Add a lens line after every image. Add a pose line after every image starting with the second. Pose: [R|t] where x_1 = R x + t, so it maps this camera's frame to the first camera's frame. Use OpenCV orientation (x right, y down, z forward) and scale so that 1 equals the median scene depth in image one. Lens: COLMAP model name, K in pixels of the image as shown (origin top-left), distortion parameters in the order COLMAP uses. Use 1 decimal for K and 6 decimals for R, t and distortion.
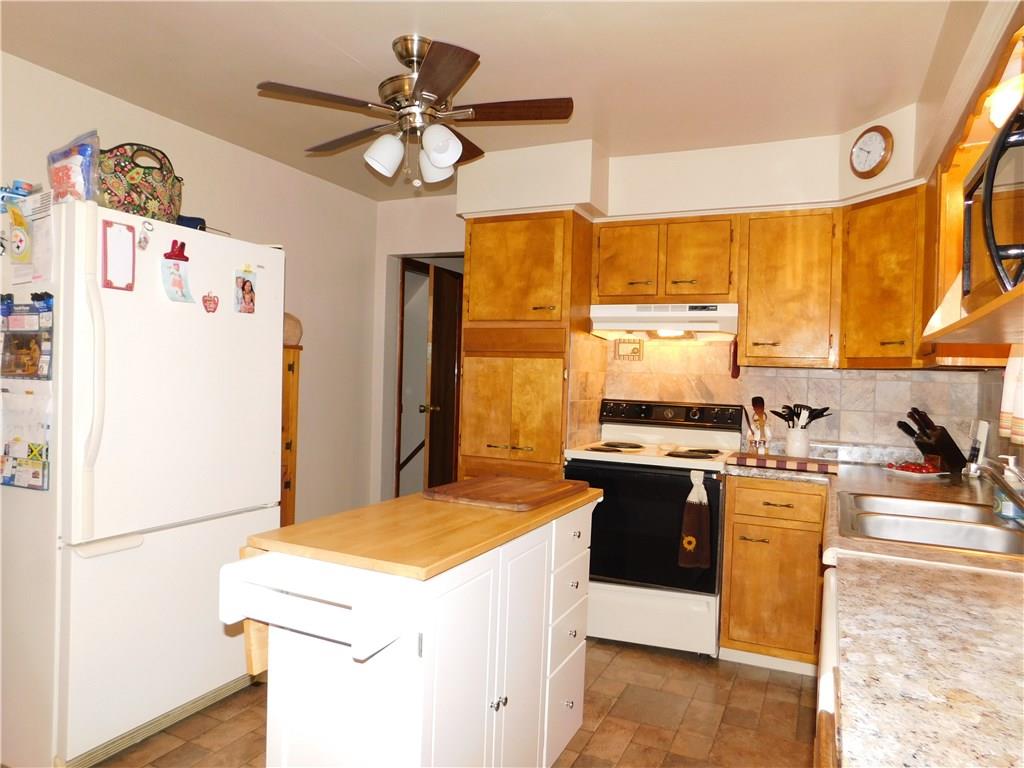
lens RADIAL K [[683.6, 0, 513.1], [0, 683.6, 387.8], [0, 0, 1]] dist [-0.020370, 0.008077]
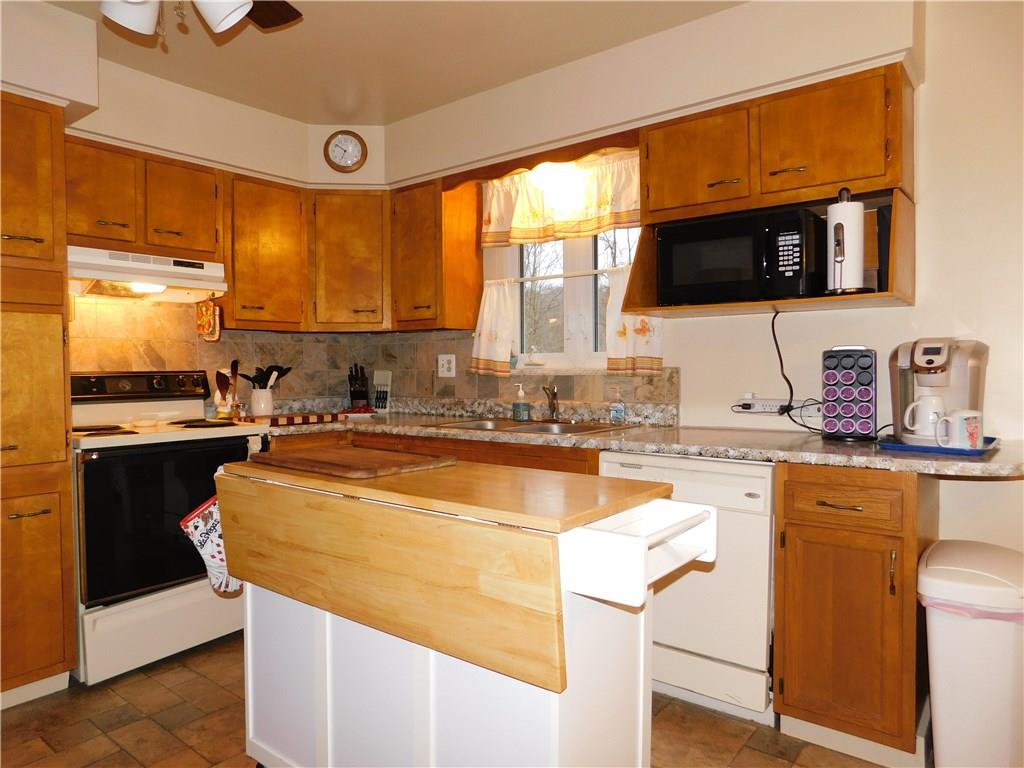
lens RADIAL K [[683.6, 0, 512.1], [0, 683.6, 379.4], [0, 0, 1]] dist [-0.020370, 0.008077]
pose [[0.240845, -0.054622, 0.969025, -0.502496], [0.033245, 0.998293, 0.048009, 0.006652], [-0.969994, 0.020652, 0.242250, 0.363938]]
